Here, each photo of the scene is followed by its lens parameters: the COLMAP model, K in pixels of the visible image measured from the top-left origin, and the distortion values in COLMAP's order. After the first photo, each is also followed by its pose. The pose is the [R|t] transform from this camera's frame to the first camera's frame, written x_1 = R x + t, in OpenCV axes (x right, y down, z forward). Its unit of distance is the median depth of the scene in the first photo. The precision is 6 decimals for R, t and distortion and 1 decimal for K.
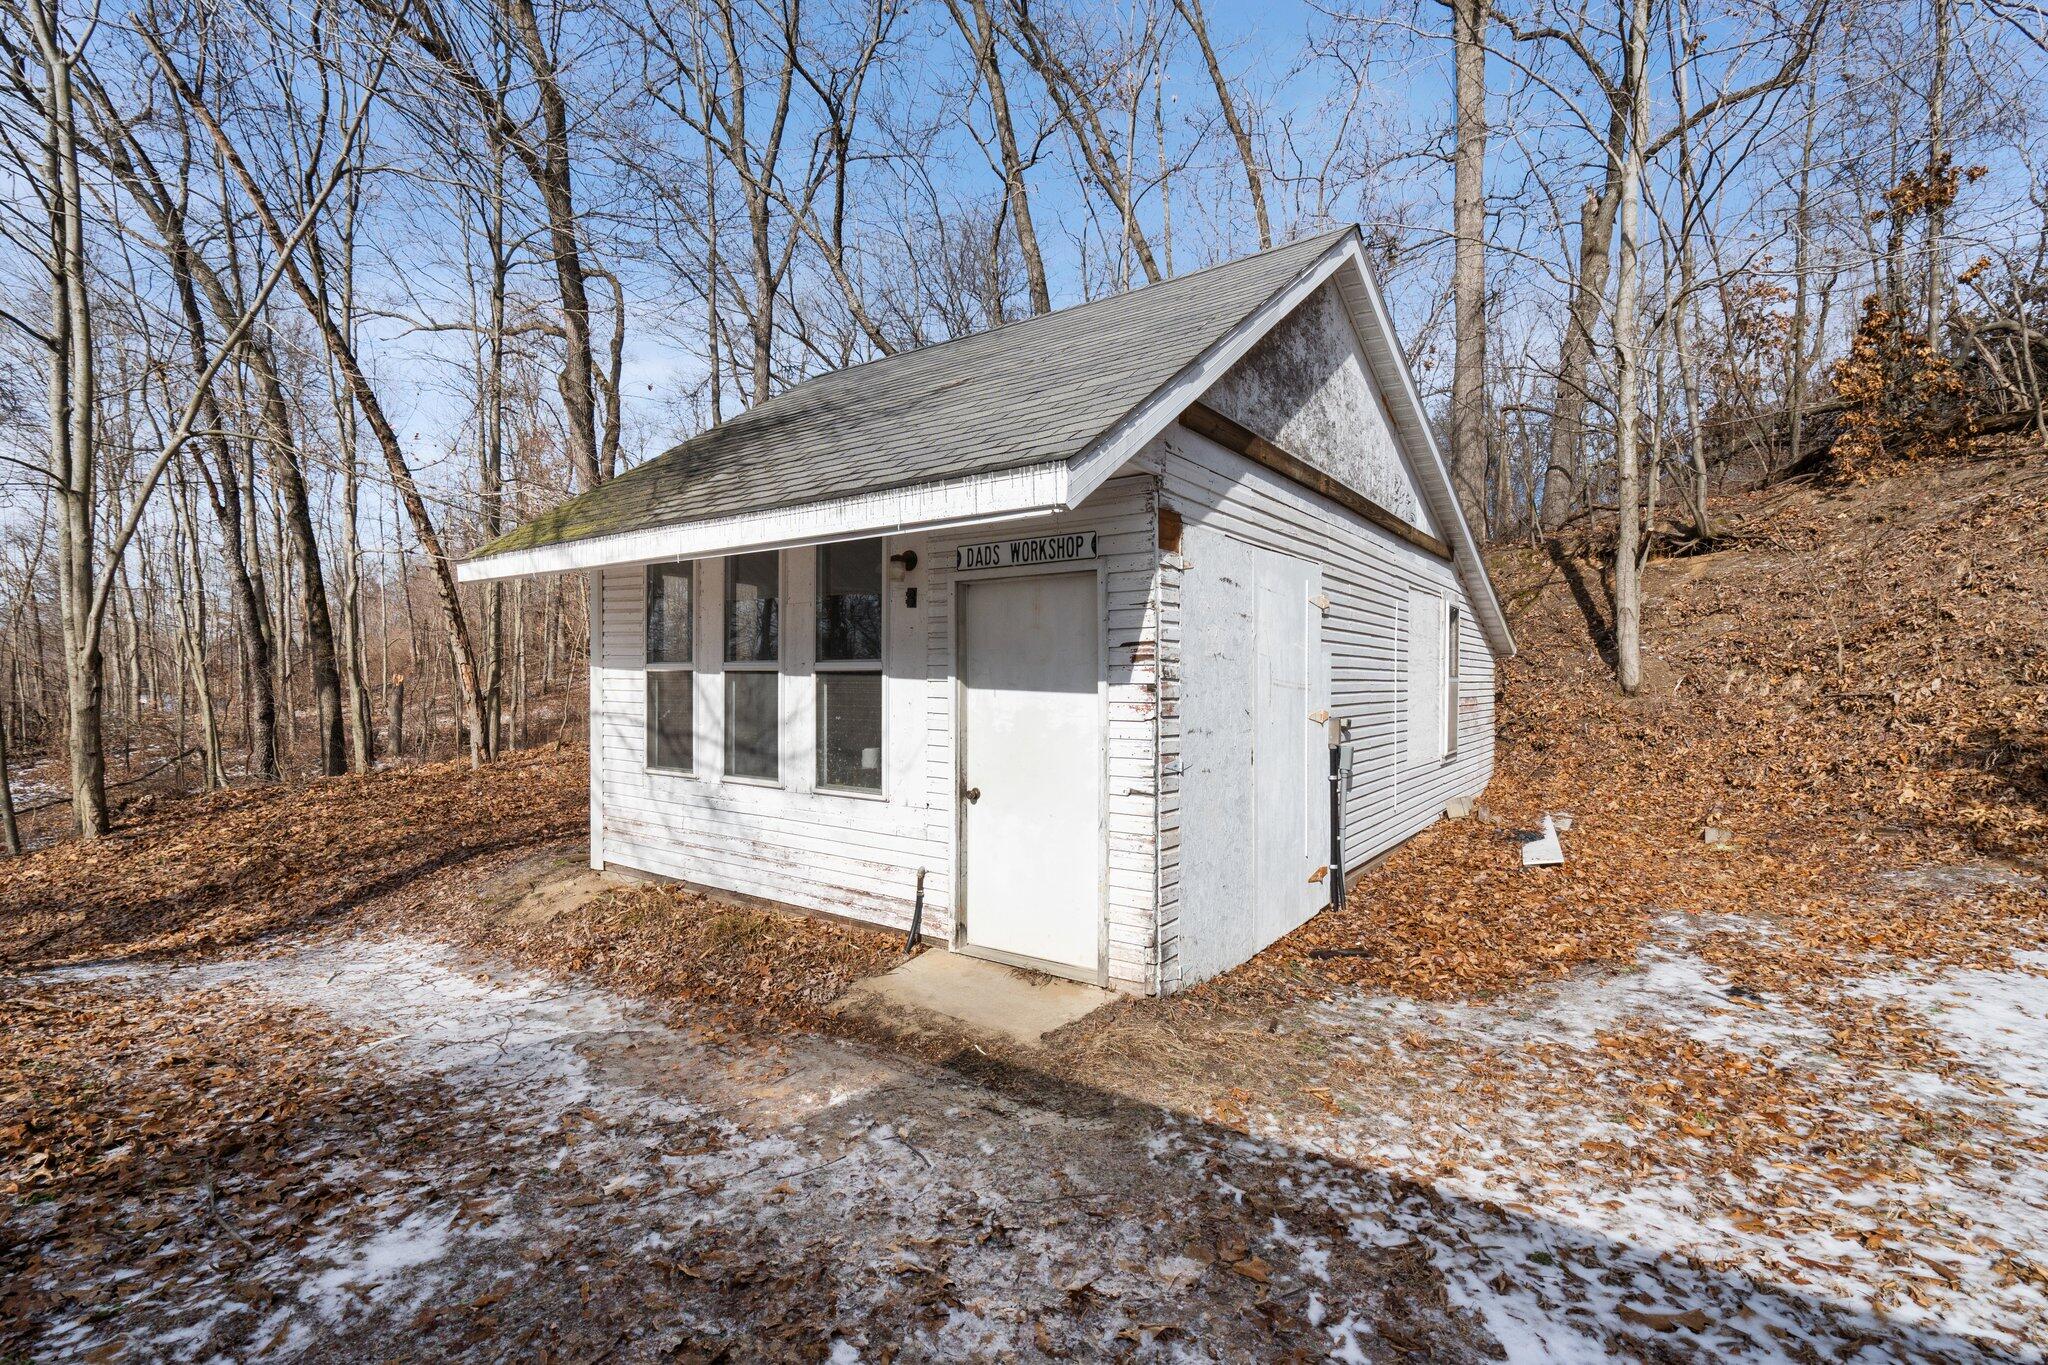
lens RADIAL K [[925.1, 0, 1029.6], [0, 925.1, 686.0], [0, 0, 1]] dist [-0.003965, 0.000070]
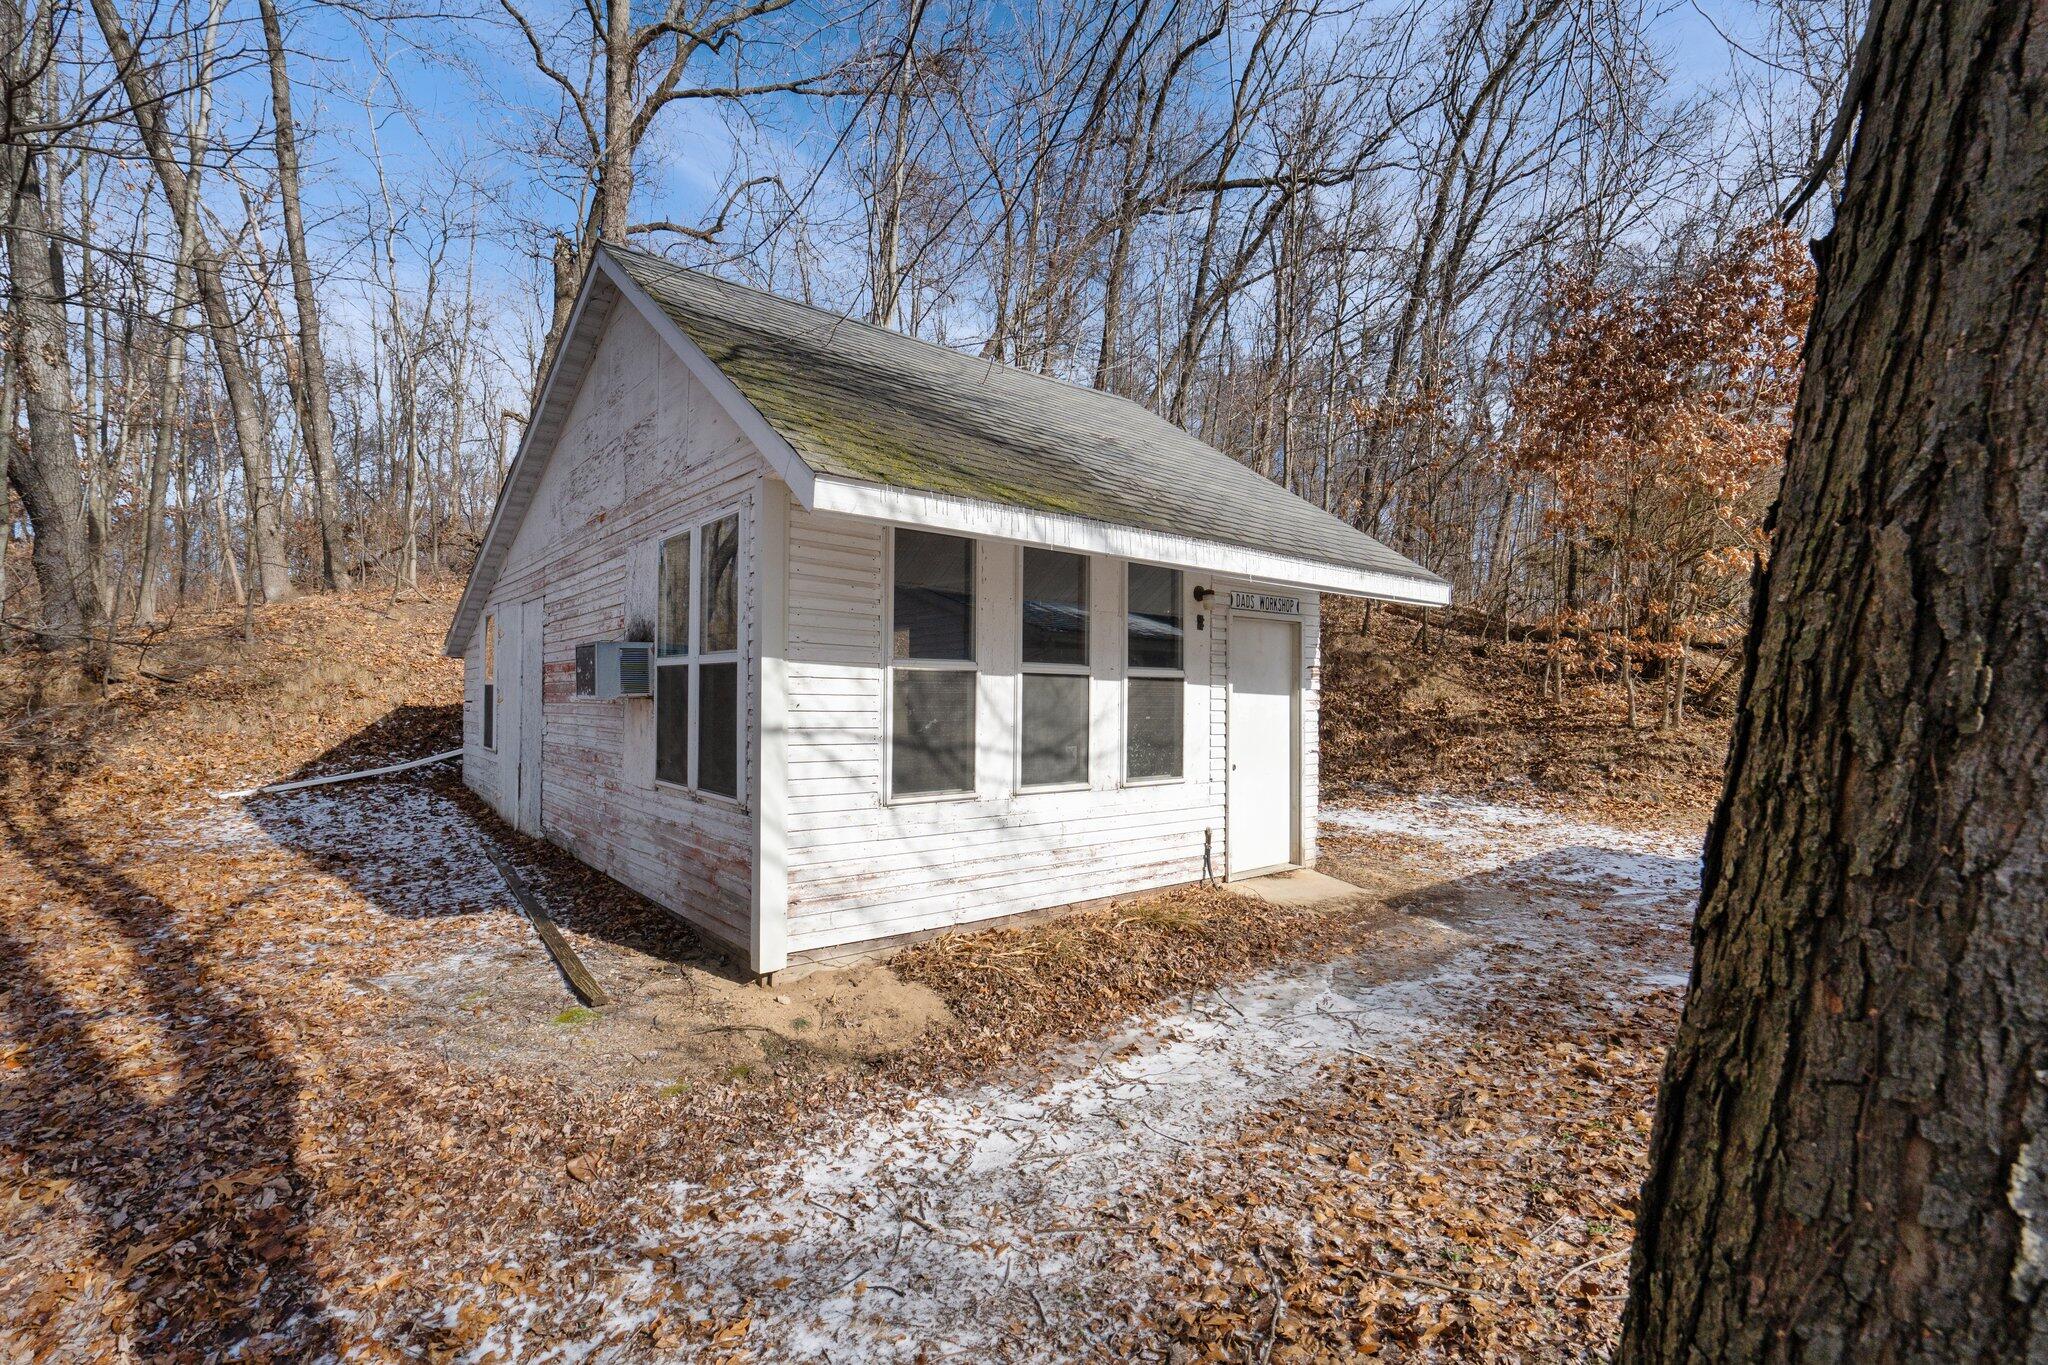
lens RADIAL K [[925.1, 0, 1033.7], [0, 925.1, 680.7], [0, 0, 1]] dist [-0.003965, 0.000070]
pose [[0.236561, -0.000482, 0.971617, -1.291813], [-0.021532, 0.999752, 0.005739, -0.014369], [-0.971378, -0.022278, 0.236492, 0.822107]]
